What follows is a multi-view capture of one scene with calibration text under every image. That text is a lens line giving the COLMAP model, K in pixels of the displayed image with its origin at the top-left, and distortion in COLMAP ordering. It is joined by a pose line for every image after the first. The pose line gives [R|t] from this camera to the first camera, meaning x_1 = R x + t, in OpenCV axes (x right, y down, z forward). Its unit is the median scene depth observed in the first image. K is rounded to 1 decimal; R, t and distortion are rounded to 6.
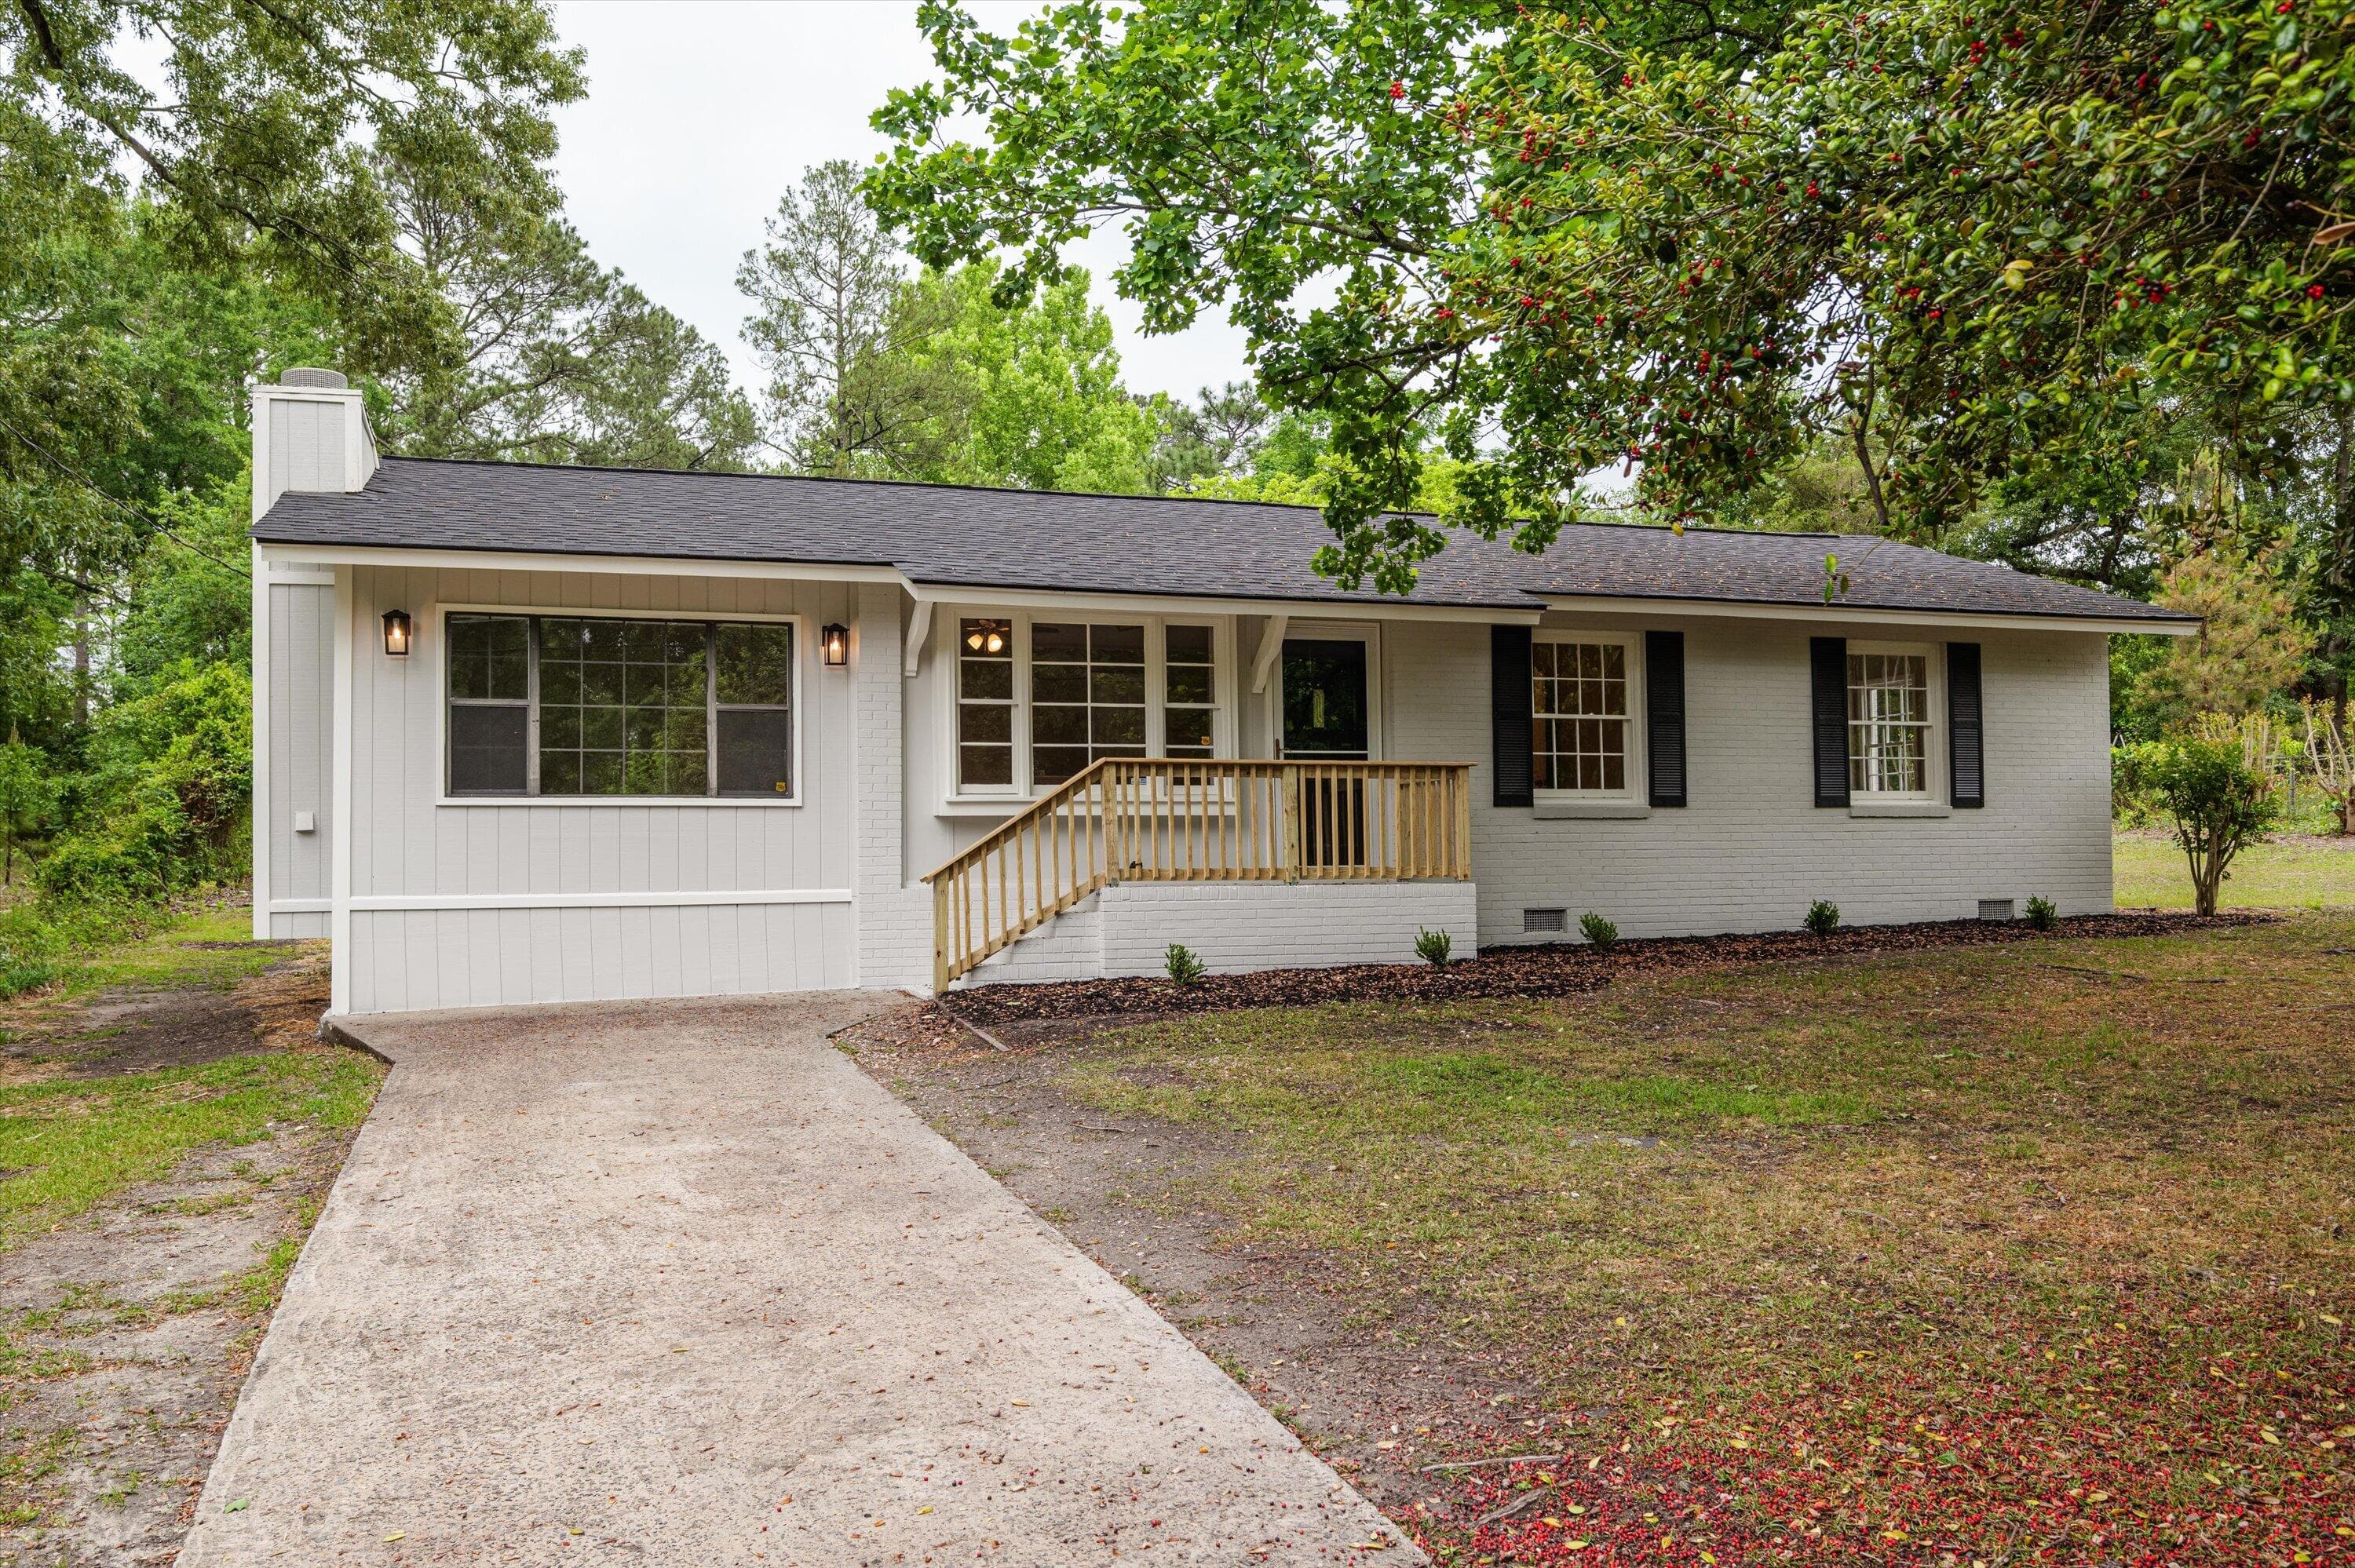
lens RADIAL K [[1780.2, 0, 1177.5], [0, 1780.2, 784.0], [0, 0, 1]] dist [-0.001820, 0.000373]
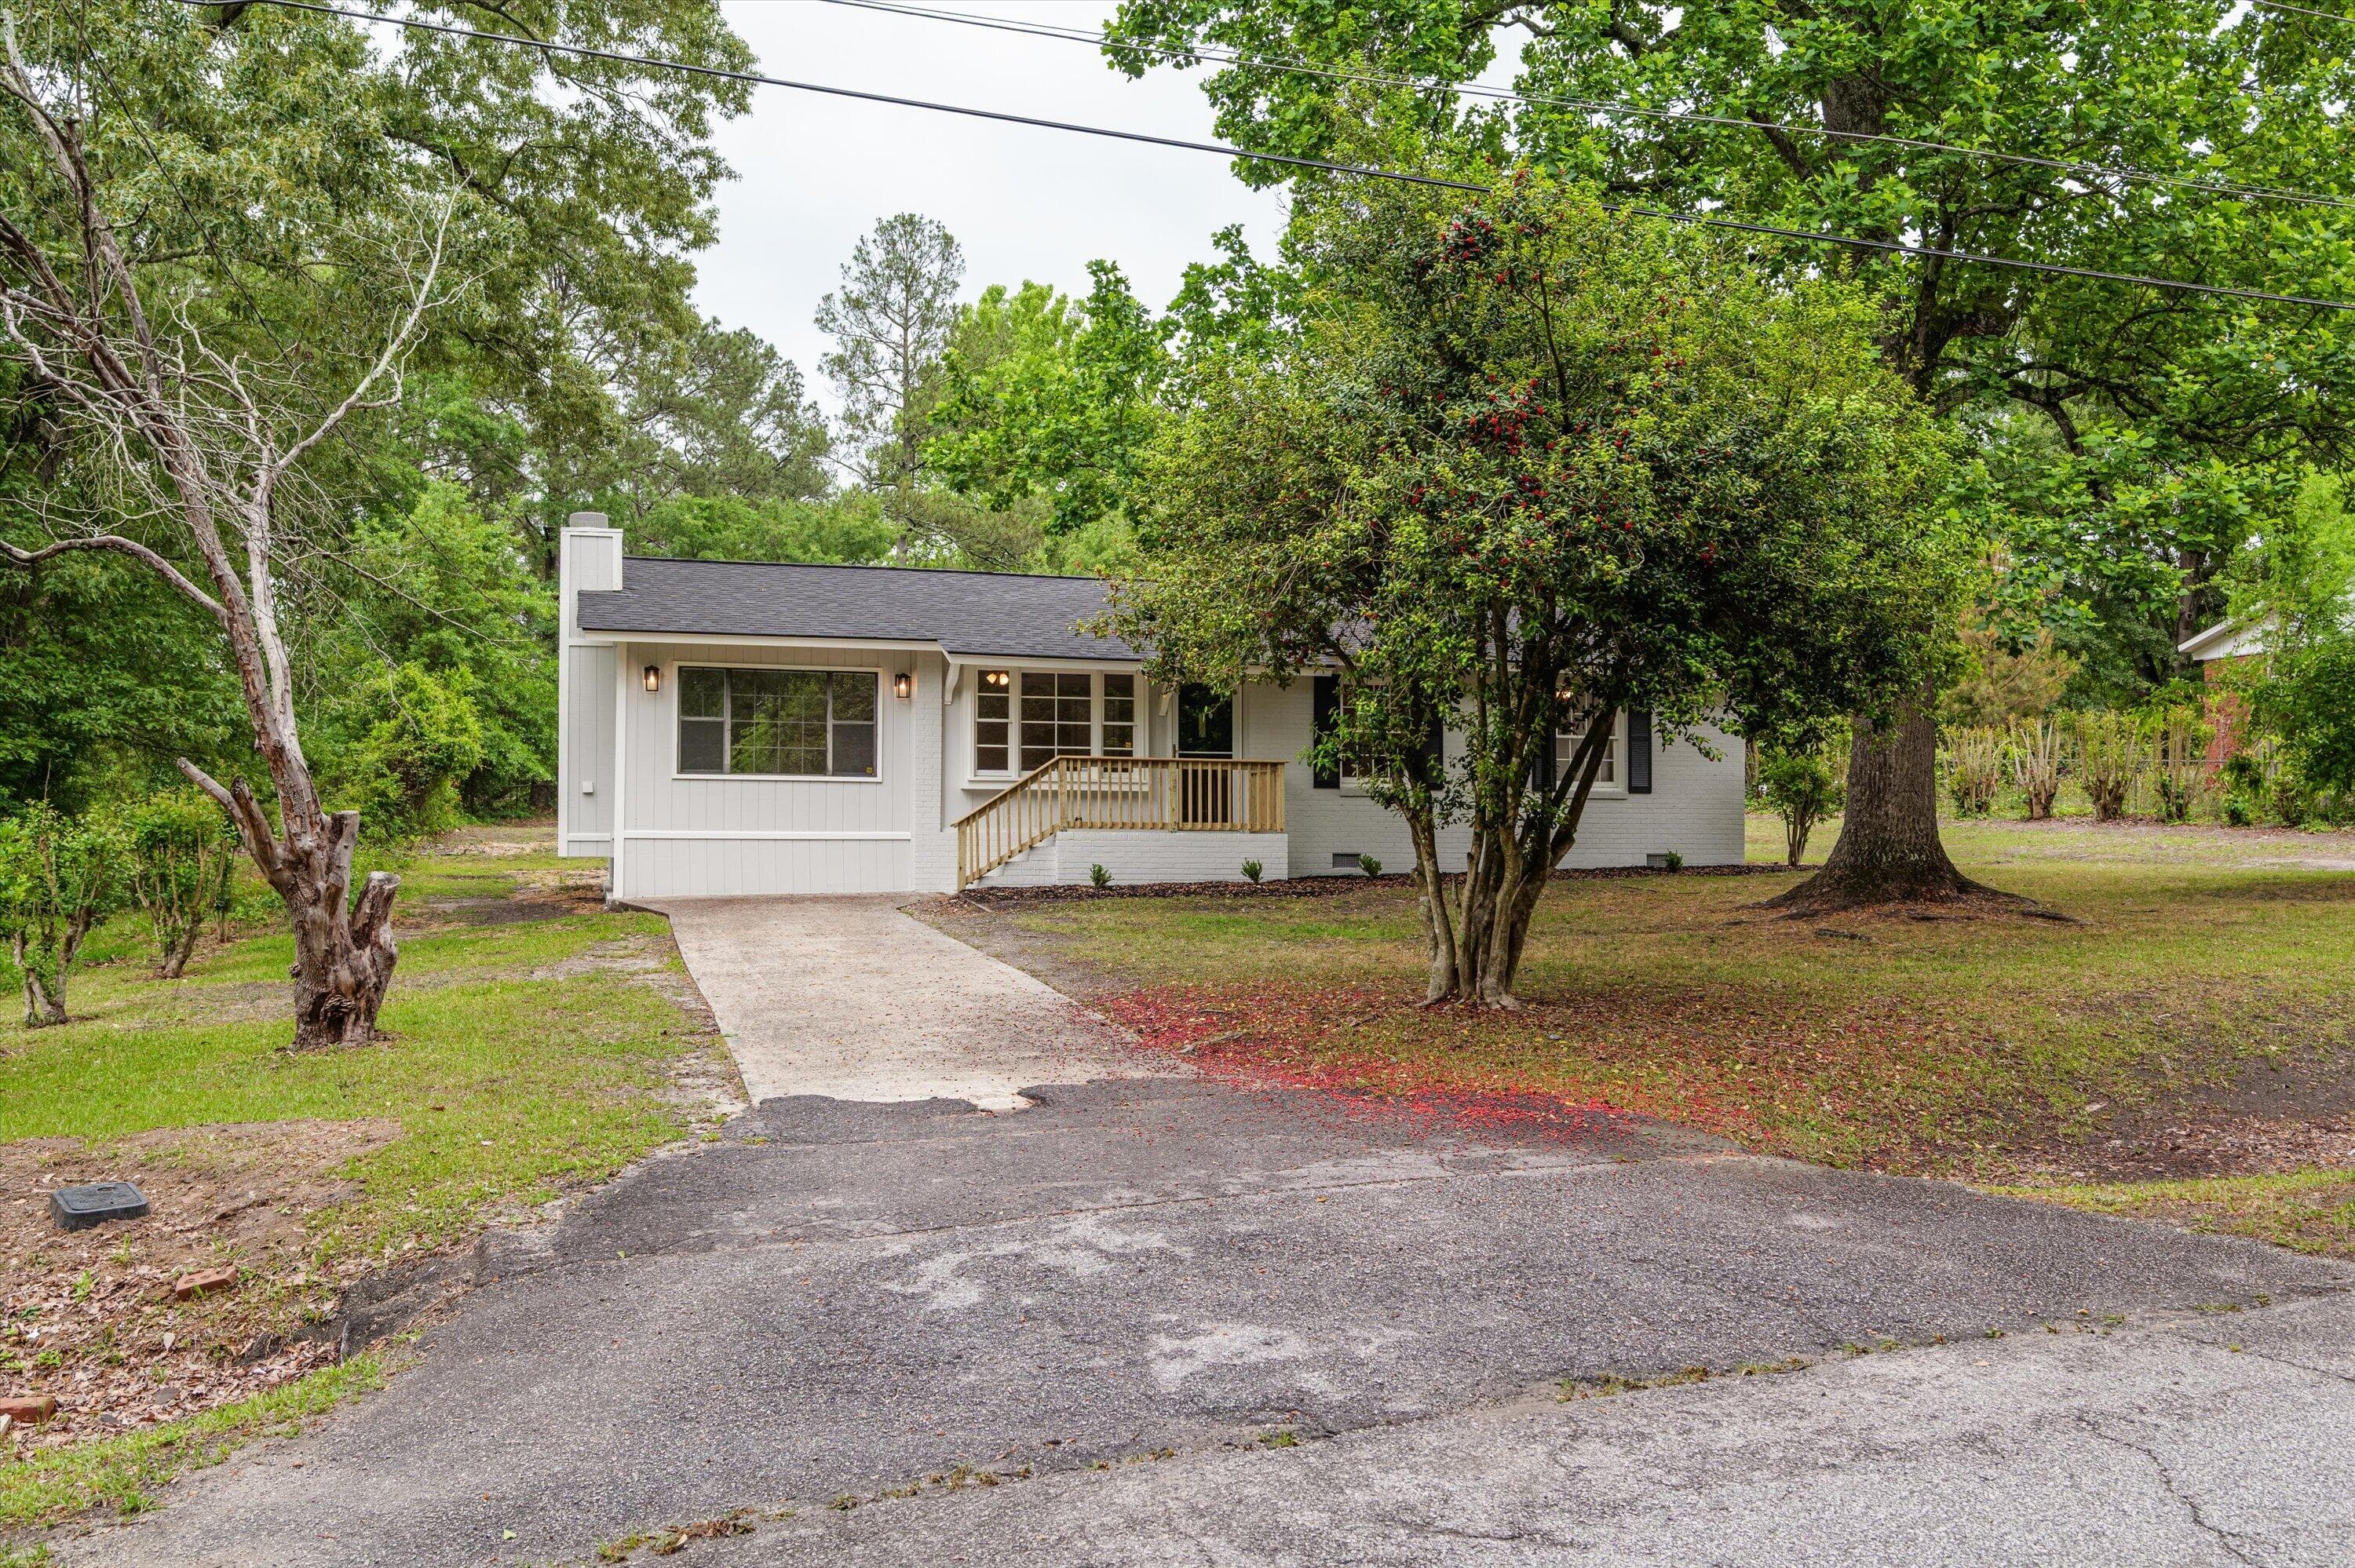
lens RADIAL K [[1780.2, 0, 1177.5], [0, 1780.2, 784.0], [0, 0, 1]] dist [-0.001820, 0.000373]
pose [[0.999381, 0.013317, -0.032574, 0.114899], [-0.013046, 0.999879, 0.008513, -0.003389], [0.032684, -0.008083, 0.999433, -0.629024]]
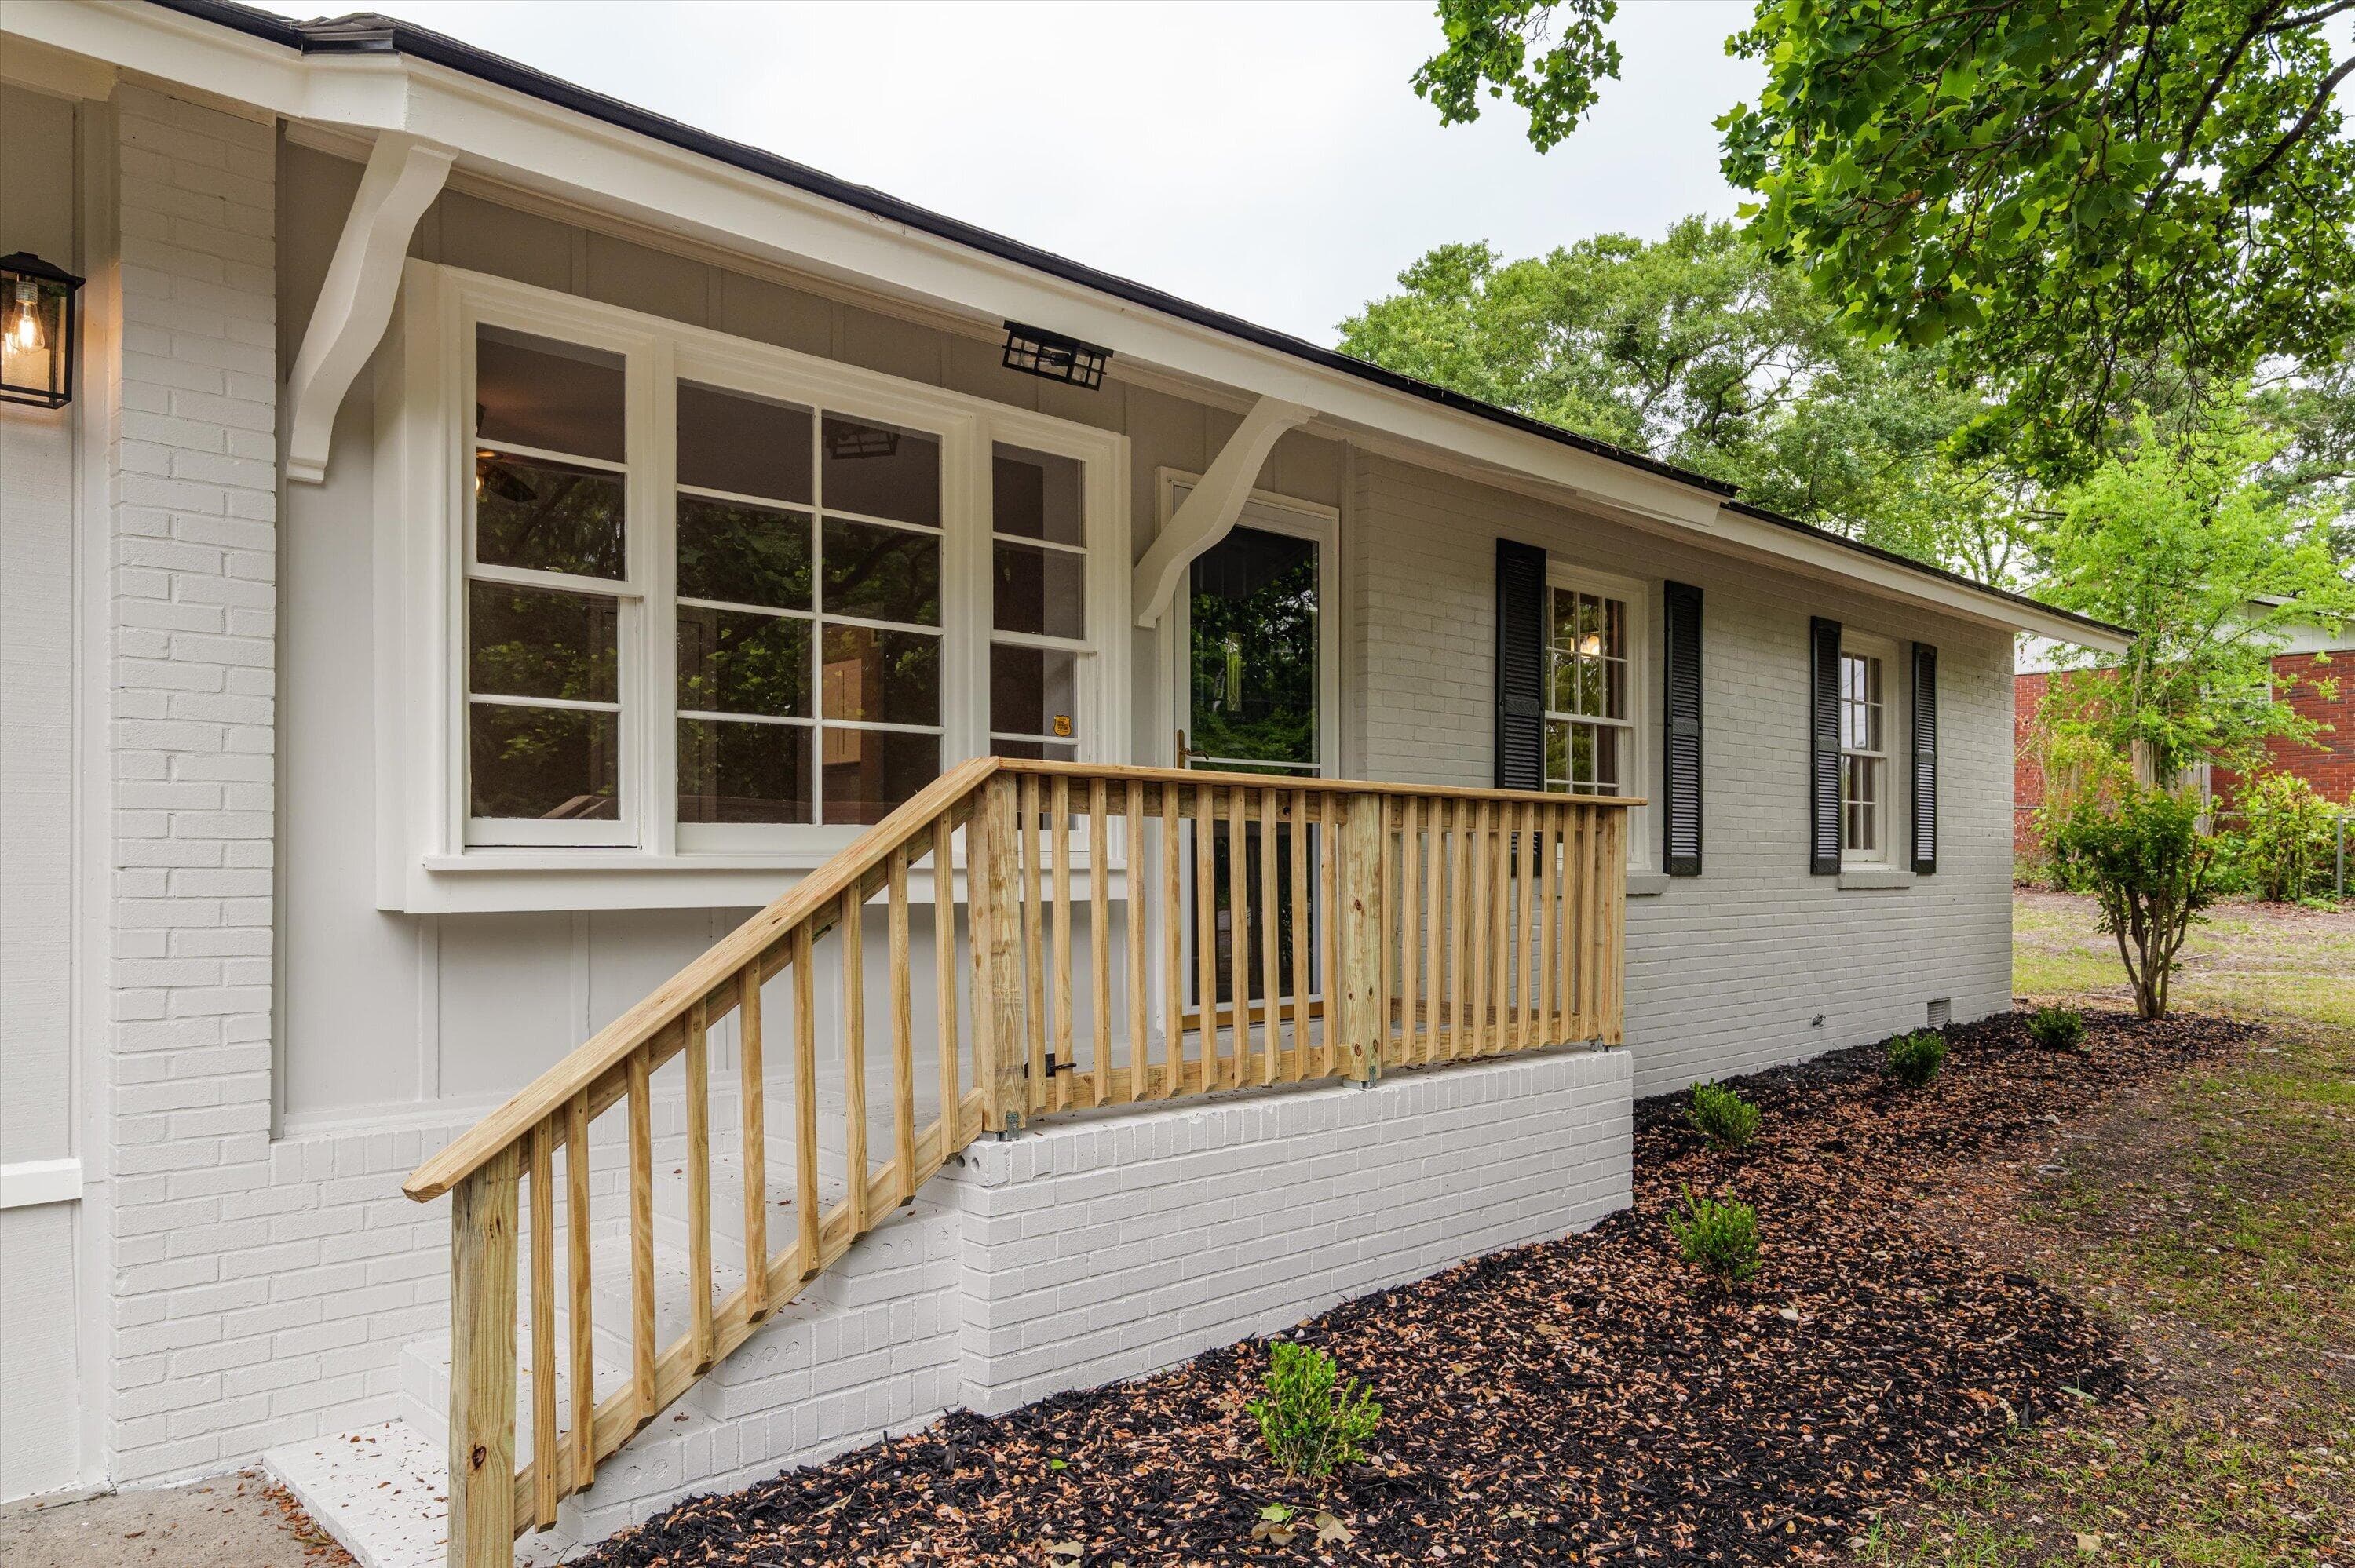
lens RADIAL K [[1589.0, 0, 1173.7], [0, 1589.0, 843.4], [0, 0, 1]] dist [-0.003716, 0.000647]
pose [[0.903944, 0.015651, 0.427363, -0.124739], [-0.025942, 0.999497, 0.018268, -0.003928], [-0.426862, -0.027600, 0.903895, 0.645803]]
